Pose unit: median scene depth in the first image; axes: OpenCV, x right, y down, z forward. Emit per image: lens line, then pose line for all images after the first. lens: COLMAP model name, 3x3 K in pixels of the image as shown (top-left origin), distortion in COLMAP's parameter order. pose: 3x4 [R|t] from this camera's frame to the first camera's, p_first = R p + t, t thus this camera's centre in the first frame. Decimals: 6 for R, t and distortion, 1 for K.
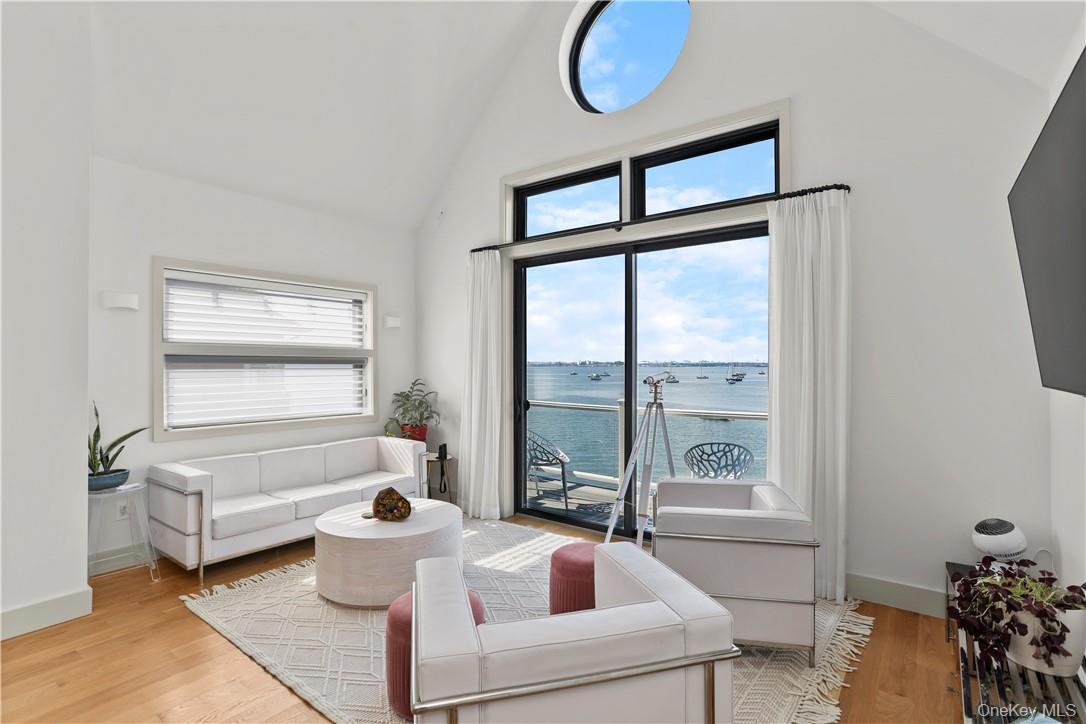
lens RADIAL K [[538.7, 0, 542.5], [0, 538.7, 357.5], [0, 0, 1]] dist [-0.015825, 0.000571]
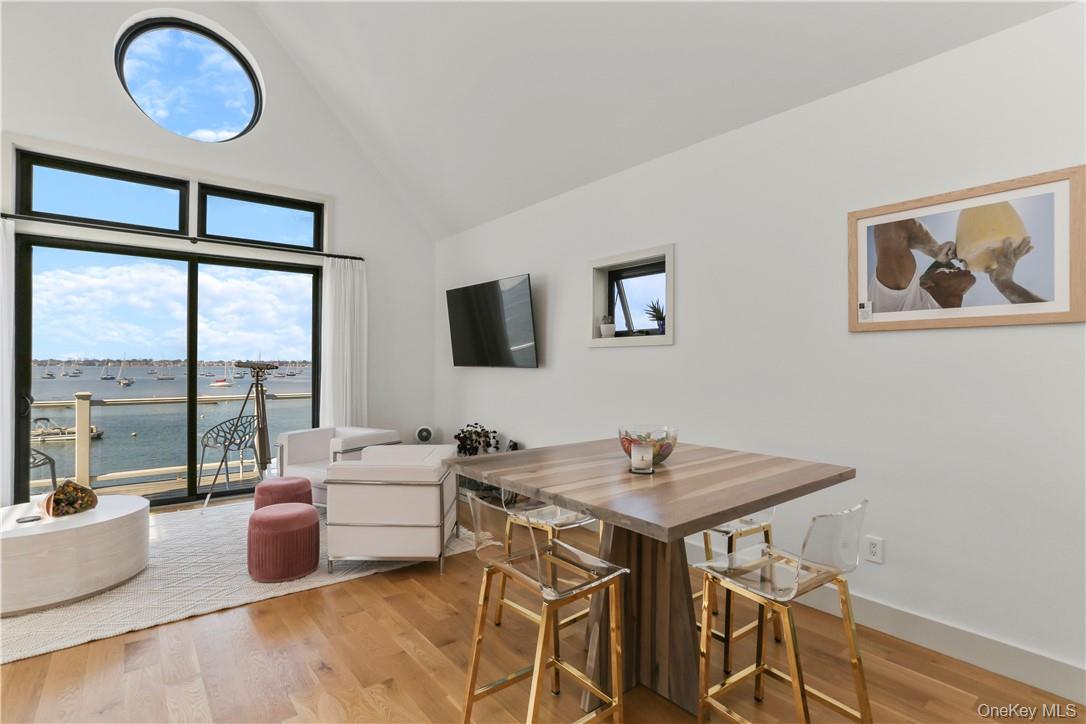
lens RADIAL K [[538.7, 0, 542.5], [0, 538.7, 357.5], [0, 0, 1]] dist [-0.015825, 0.000571]
pose [[0.256428, 0.009169, 0.966520, -0.759854], [-0.014306, 0.999881, -0.005690, 0.011546], [-0.966457, -0.012368, 0.256529, -0.043019]]
